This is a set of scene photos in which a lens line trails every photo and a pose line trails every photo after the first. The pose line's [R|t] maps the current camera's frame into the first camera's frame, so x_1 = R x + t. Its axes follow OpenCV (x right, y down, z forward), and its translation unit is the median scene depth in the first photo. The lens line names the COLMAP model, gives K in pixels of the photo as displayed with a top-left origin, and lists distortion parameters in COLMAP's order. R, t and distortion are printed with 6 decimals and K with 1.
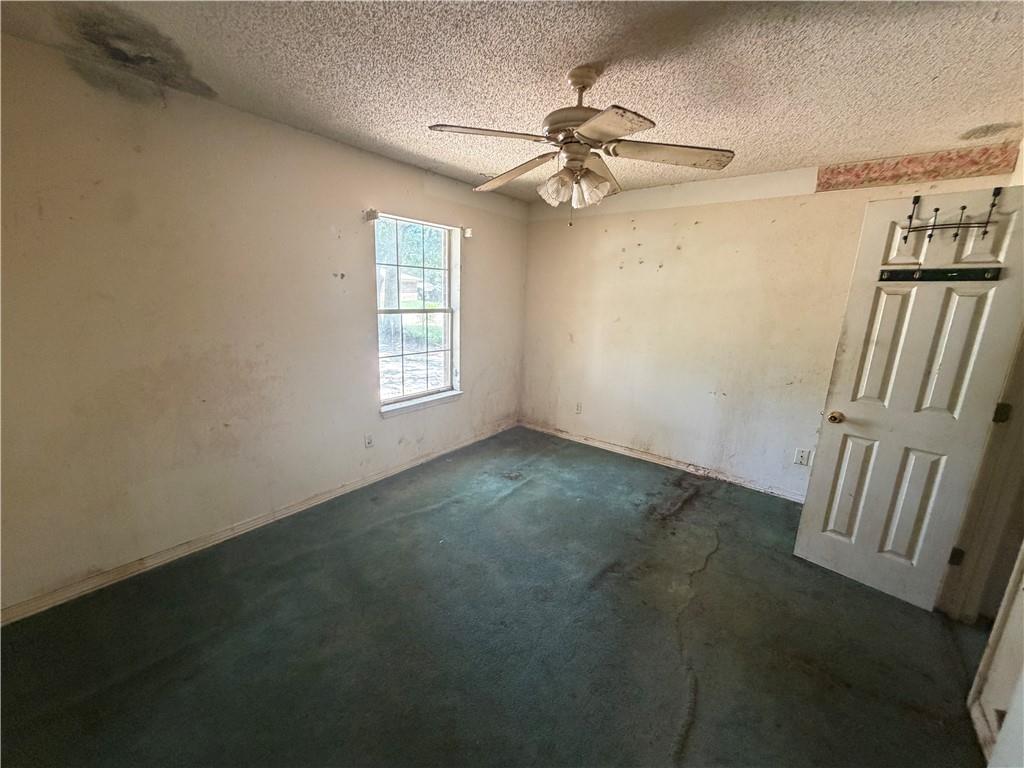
lens RADIAL K [[409.0, 0, 507.3], [0, 409.0, 385.3], [0, 0, 1]] dist [-0.000600, -0.000080]
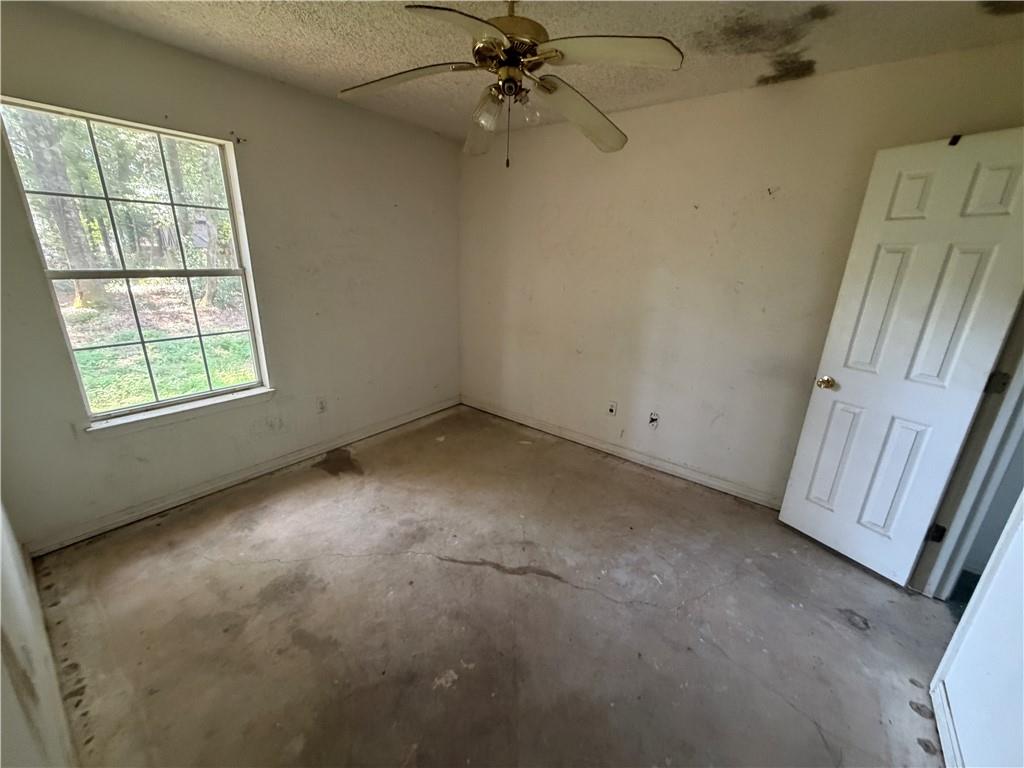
lens RADIAL K [[414.7, 0, 541.5], [0, 414.7, 384.2], [0, 0, 1]] dist [0.000175, 0.000082]
pose [[0.998447, -0.016452, 0.053235, 0.308160], [0.011574, 0.995813, 0.090675, -0.050977], [-0.054503, -0.089918, 0.994457, 0.263839]]
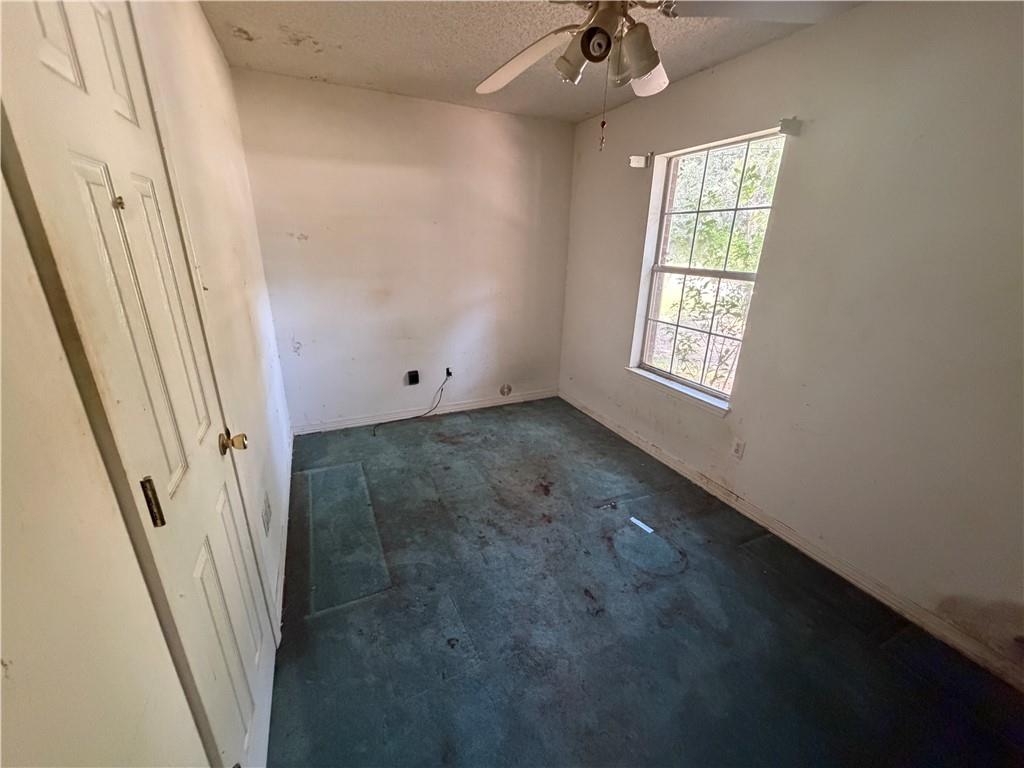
lens RADIAL K [[409.0, 0, 507.3], [0, 409.0, 385.3], [0, 0, 1]] dist [-0.000600, -0.000080]
pose [[-0.461751, 0.255786, -0.849329, 0.585282], [-0.229287, 0.890556, 0.392857, -0.193807], [0.856863, 0.376142, -0.352567, 0.959604]]
